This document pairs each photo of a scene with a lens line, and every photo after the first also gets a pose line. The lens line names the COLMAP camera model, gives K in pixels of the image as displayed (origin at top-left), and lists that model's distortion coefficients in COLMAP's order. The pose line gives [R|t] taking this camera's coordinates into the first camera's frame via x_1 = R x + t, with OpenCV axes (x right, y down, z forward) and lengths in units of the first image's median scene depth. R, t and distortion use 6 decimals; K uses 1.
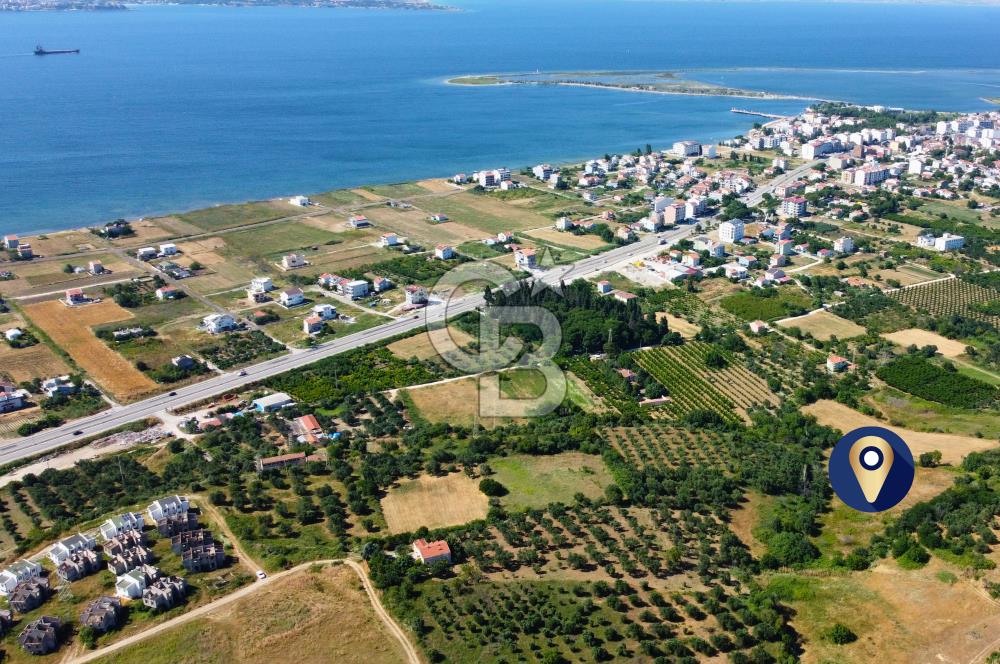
lens RADIAL K [[1012.5, 0, 668.4], [0, 1012.5, 339.8], [0, 0, 1]] dist [-0.000039, 0.000000]
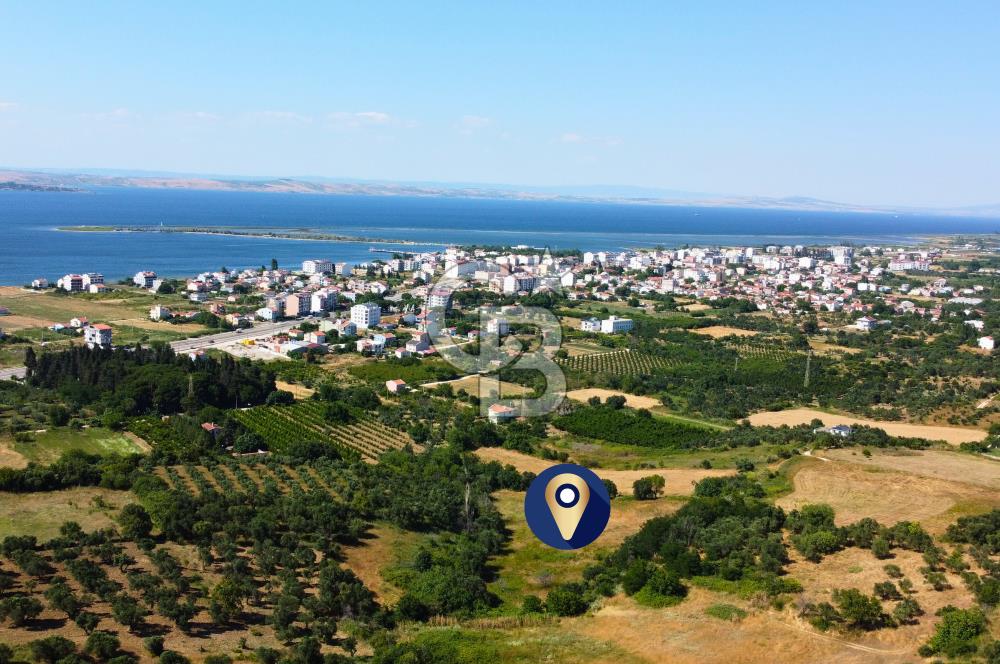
lens RADIAL K [[1008.1, 0, 481.9], [0, 1008.1, 342.1], [0, 0, 1]] dist [0.000394, 0.000000]
pose [[0.986364, -0.015483, 0.163849, 0.023283], [0.046520, 0.981195, -0.187329, 0.084454], [-0.157868, 0.192396, 0.968536, 0.203690]]
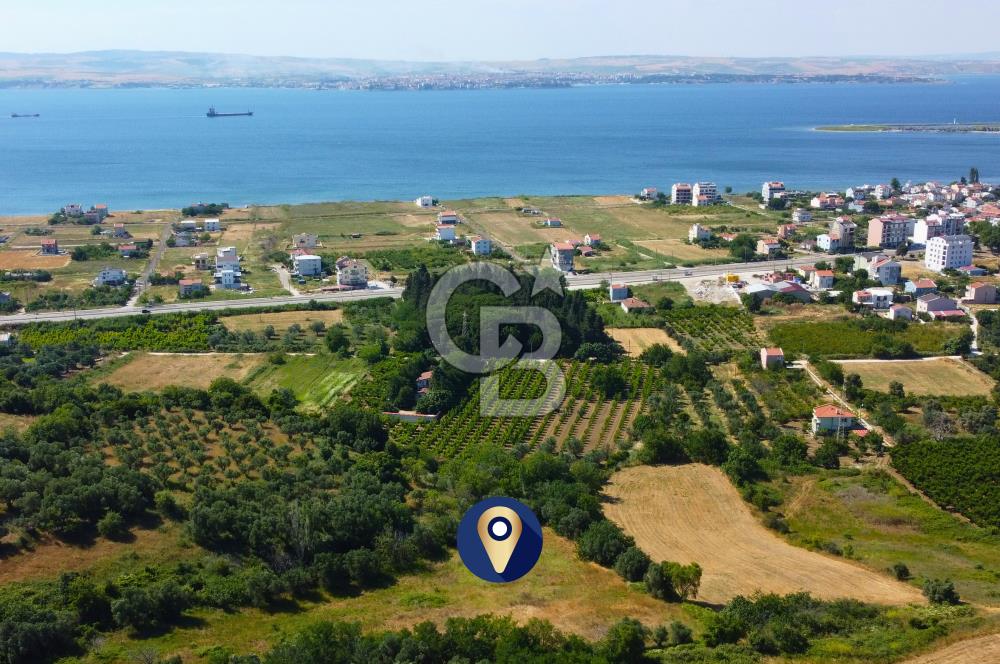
lens RADIAL K [[1168.6, 0, 441.3], [0, 1168.6, 385.2], [0, 0, 1]] dist [-0.007194, 0.000000]
pose [[0.801109, 0.119681, -0.586430, 0.261882], [-0.170036, 0.984941, -0.031272, 0.042732], [0.573857, 0.124767, 0.809396, 0.336997]]
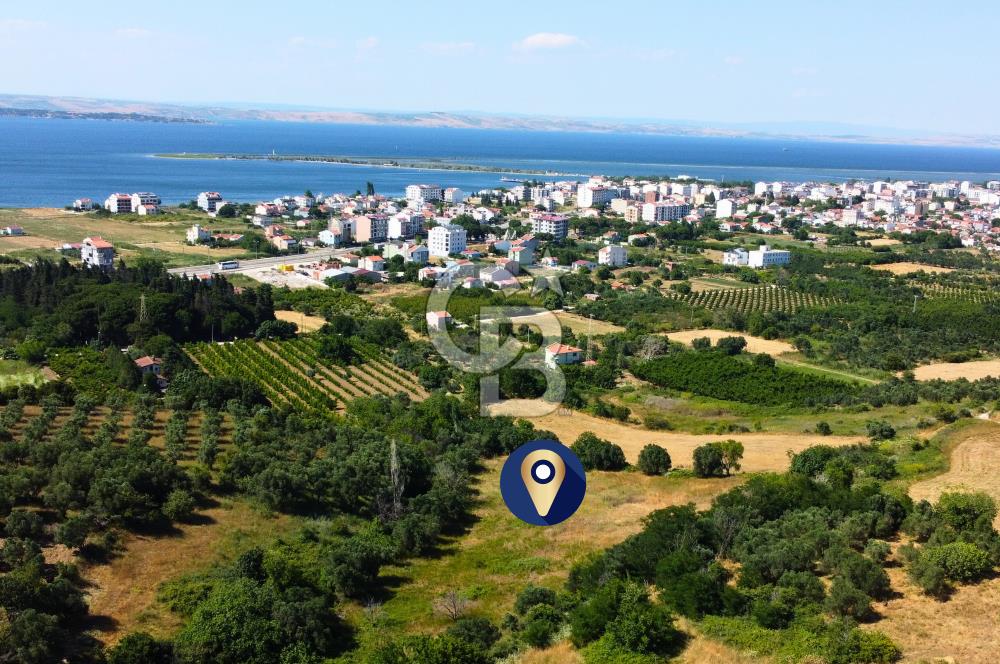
lens RADIAL K [[1125.0, 0, 547.4], [0, 1125.0, 382.3], [0, 0, 1]] dist [-0.003326, 0.000000]
pose [[0.997966, -0.004344, 0.063593, 0.091604], [0.011896, 0.992841, -0.118852, 0.083474], [-0.062621, 0.119367, 0.990873, 0.307350]]
